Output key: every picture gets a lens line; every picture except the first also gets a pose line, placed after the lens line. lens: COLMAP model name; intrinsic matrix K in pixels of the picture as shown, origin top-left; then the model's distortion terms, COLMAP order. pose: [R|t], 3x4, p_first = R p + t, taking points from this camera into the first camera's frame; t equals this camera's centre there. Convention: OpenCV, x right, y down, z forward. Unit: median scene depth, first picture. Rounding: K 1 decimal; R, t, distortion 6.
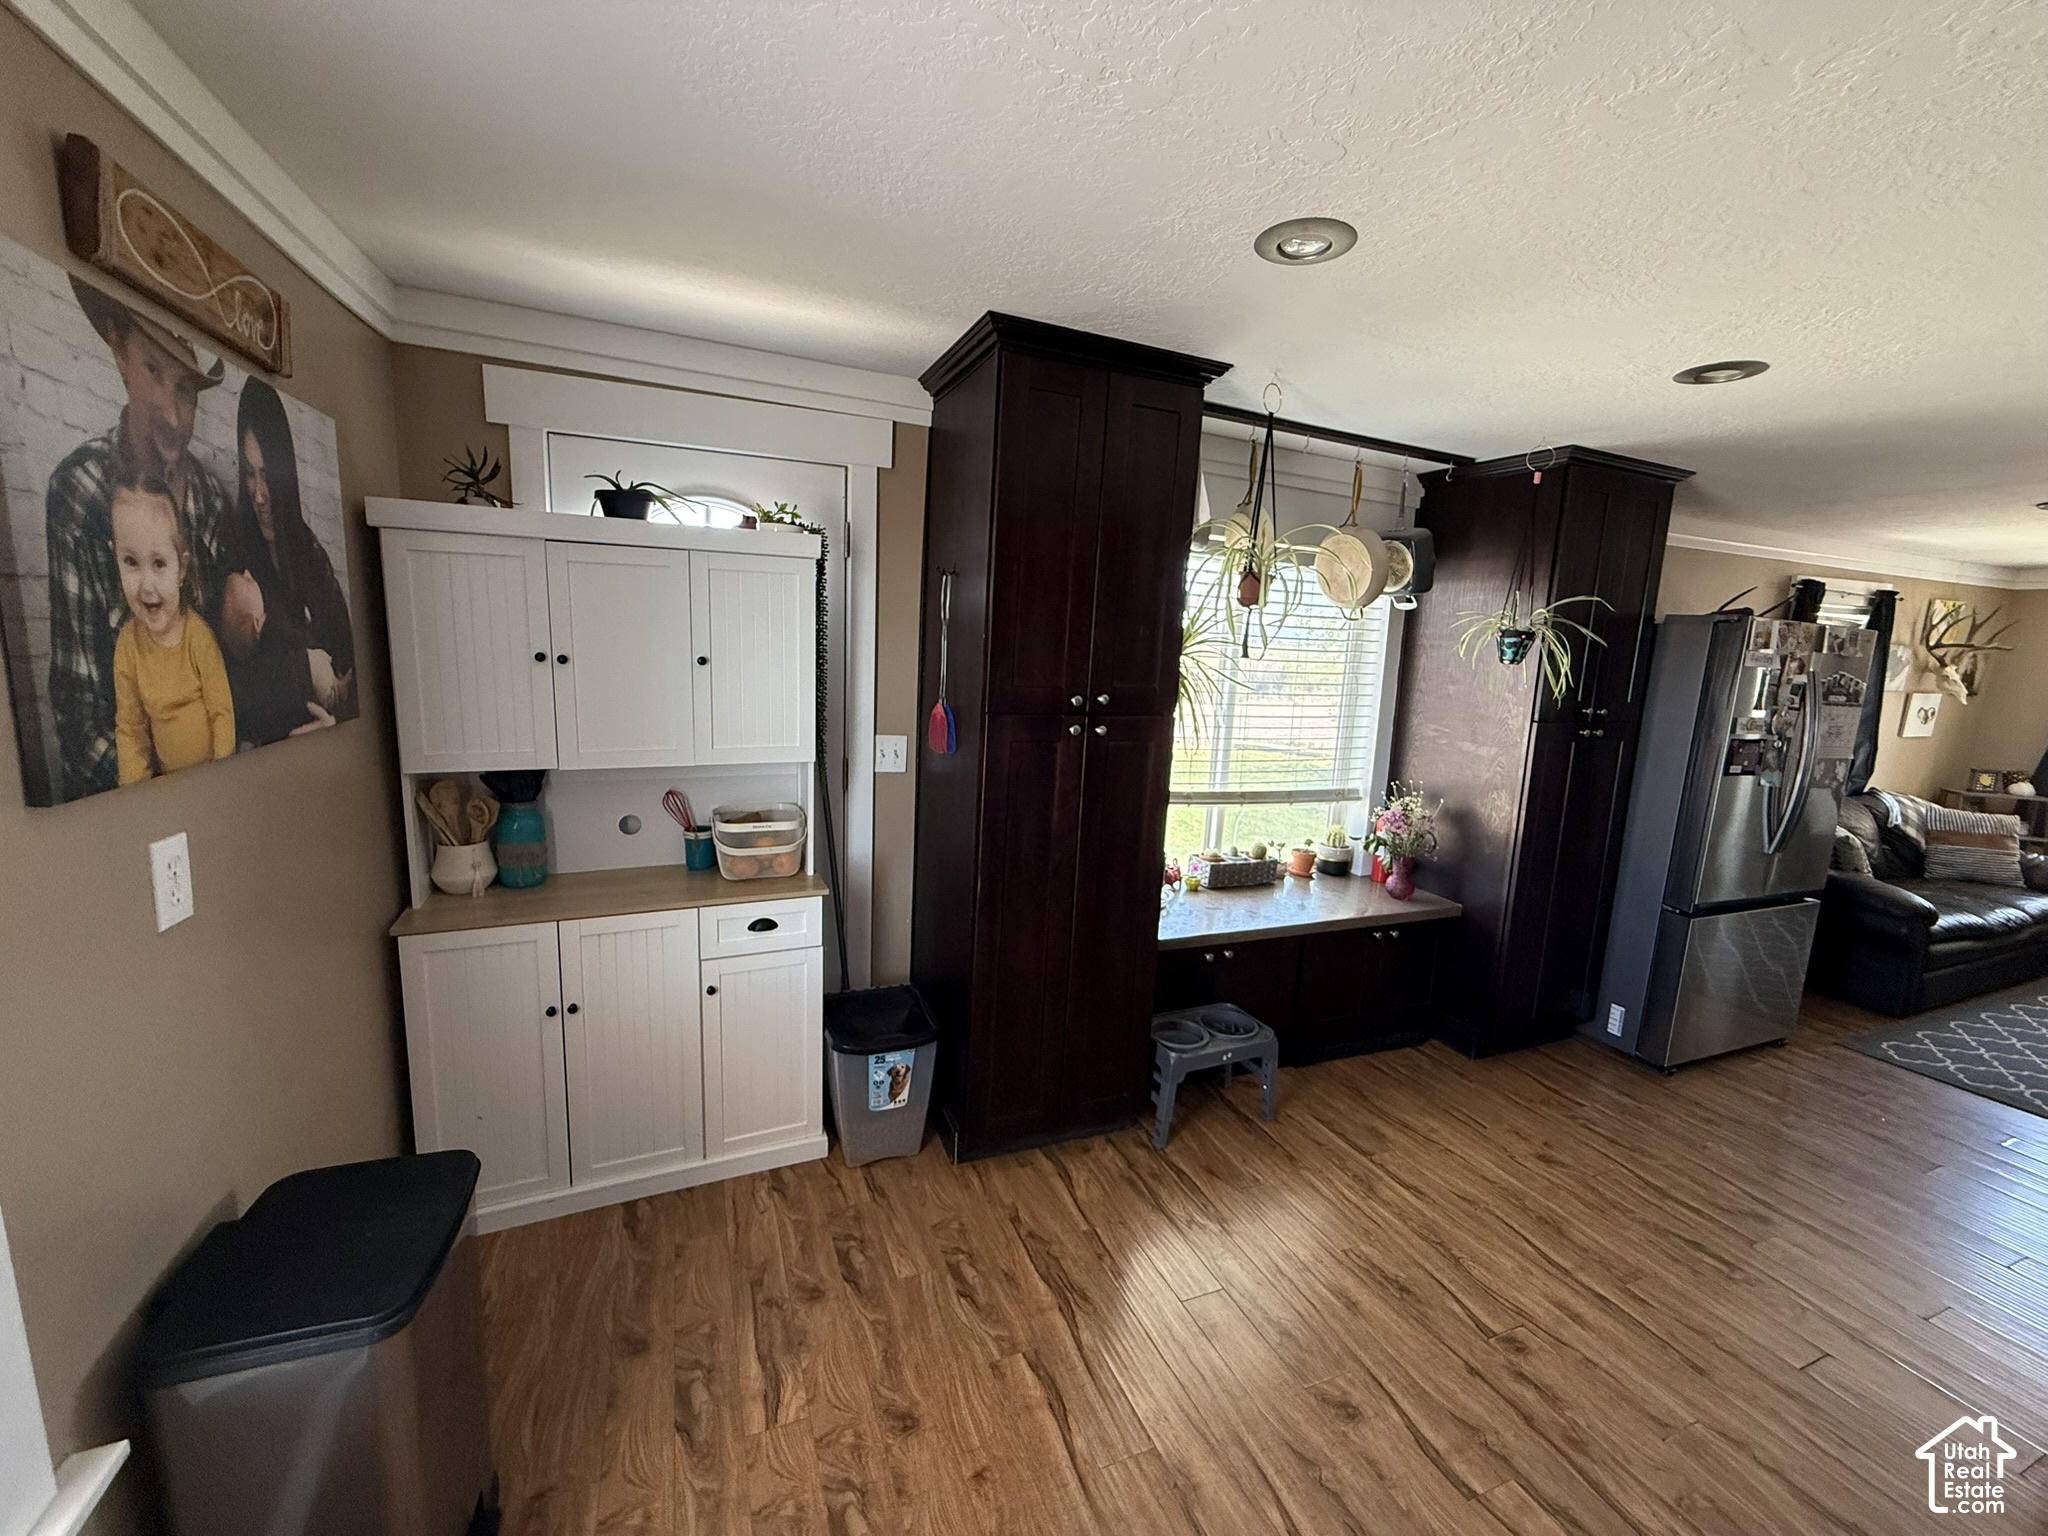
lens RADIAL K [[816.6, 0, 1020.8], [0, 816.6, 762.9], [0, 0, 1]] dist [0.000822, 0.000170]
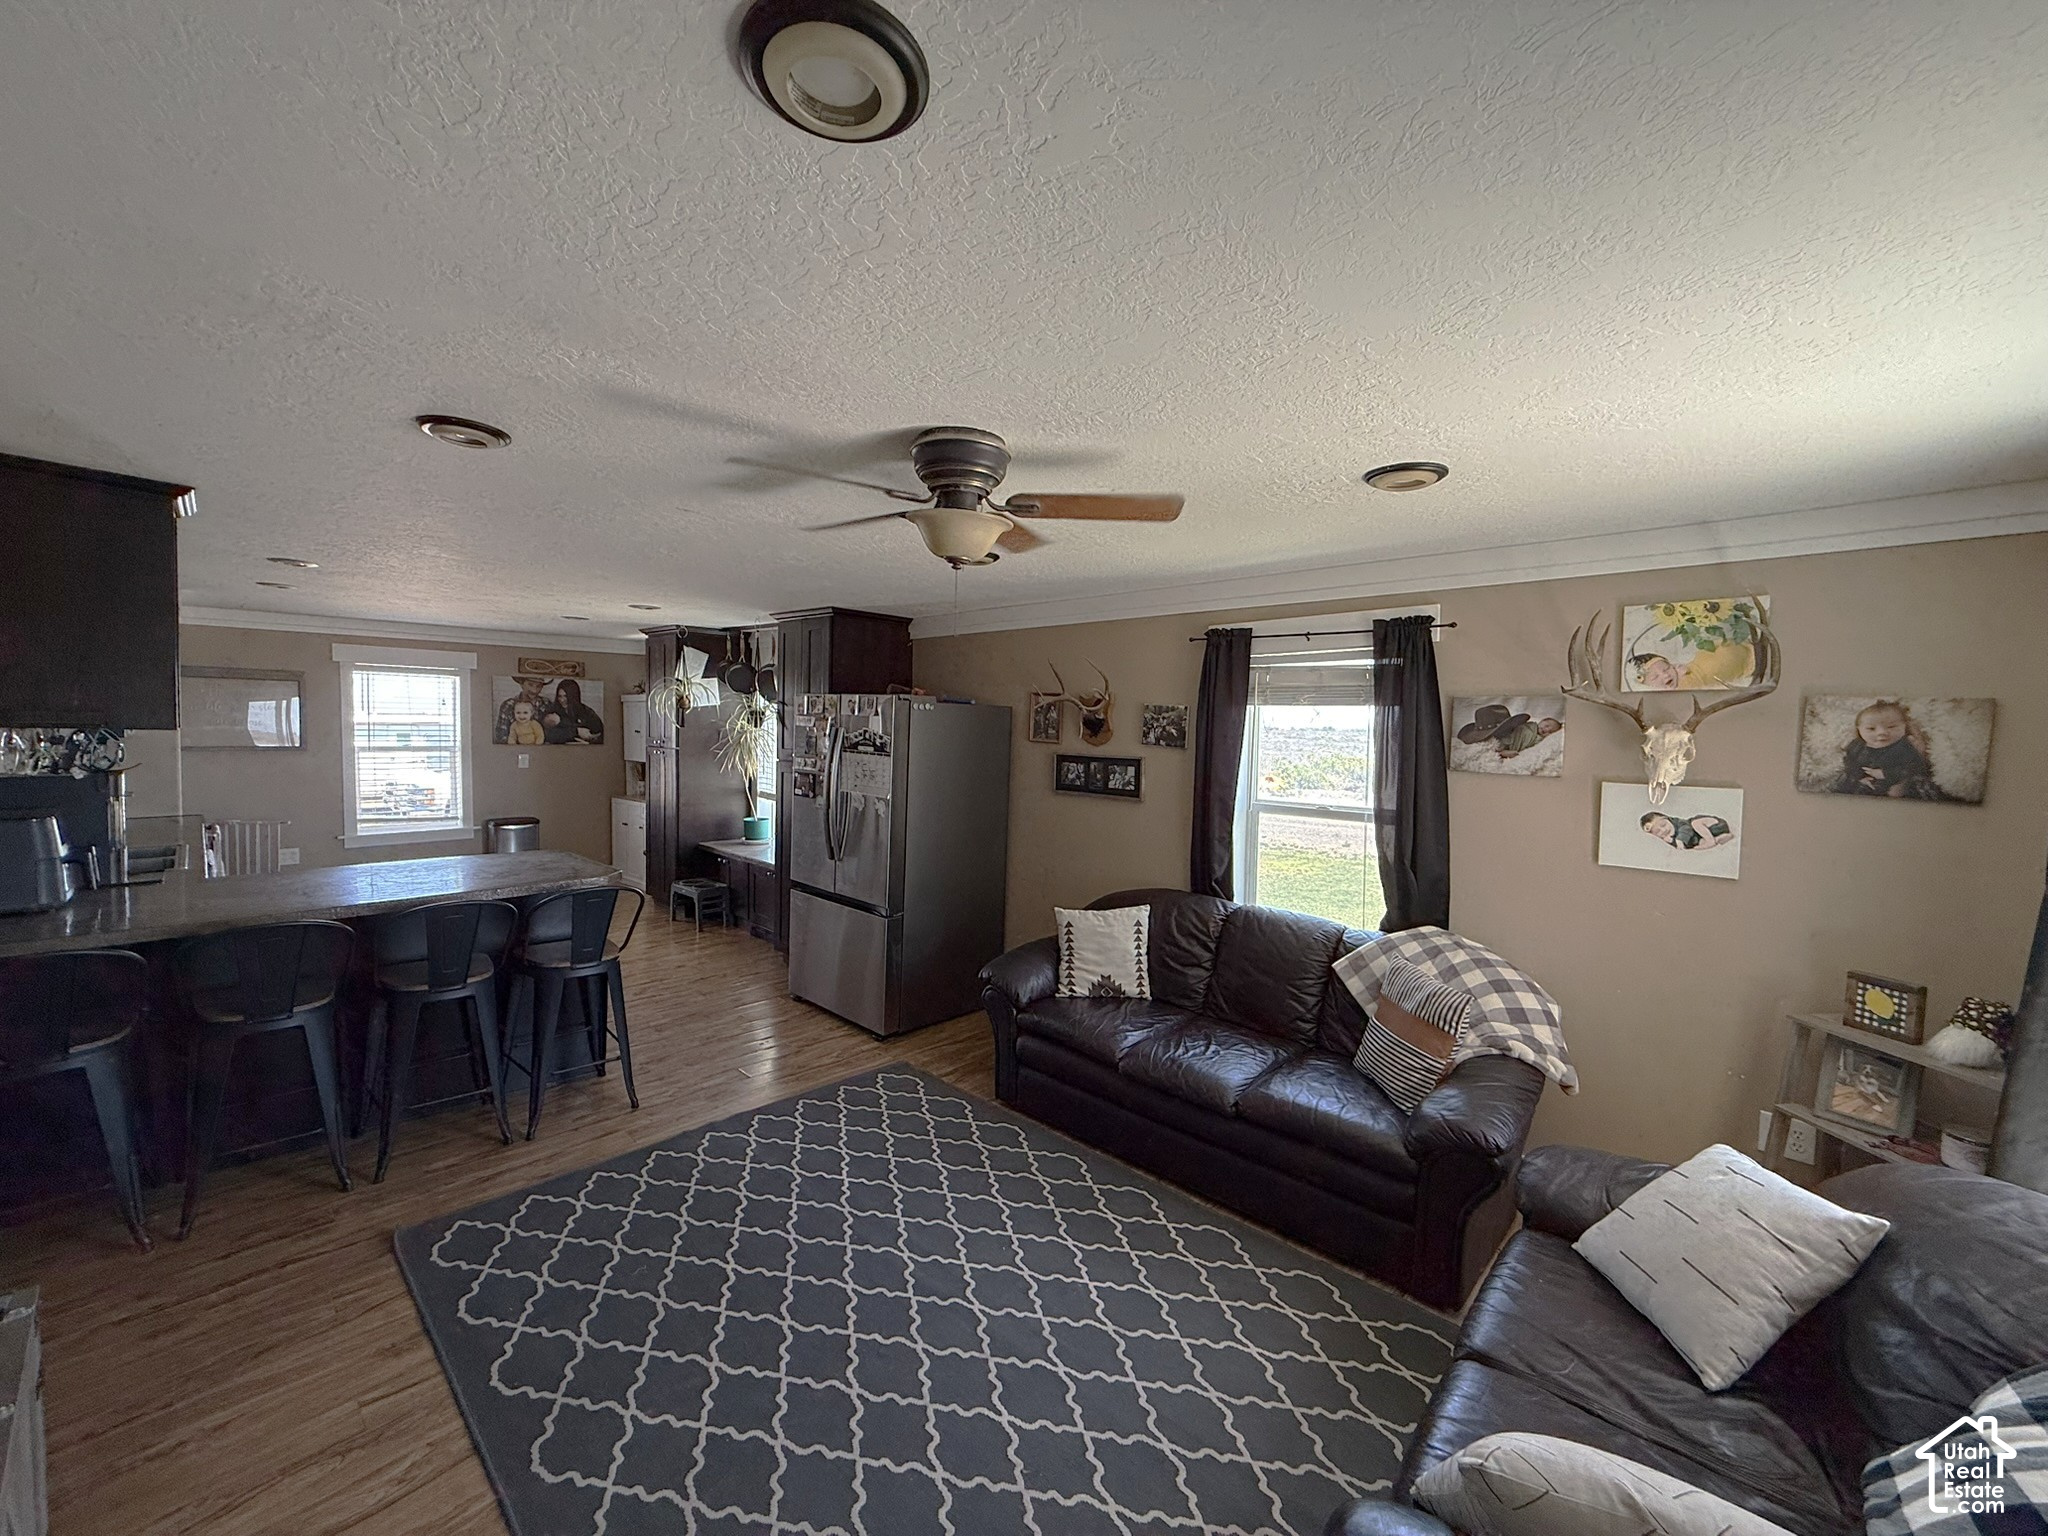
lens RADIAL K [[816.6, 0, 1020.8], [0, 816.6, 762.9], [0, 0, 1]] dist [0.000822, 0.000170]
pose [[0.397568, 0.007030, -0.917546, 2.365070], [-0.145715, 0.987765, -0.055570, -0.020897], [0.905928, 0.155793, 0.393728, 0.737515]]
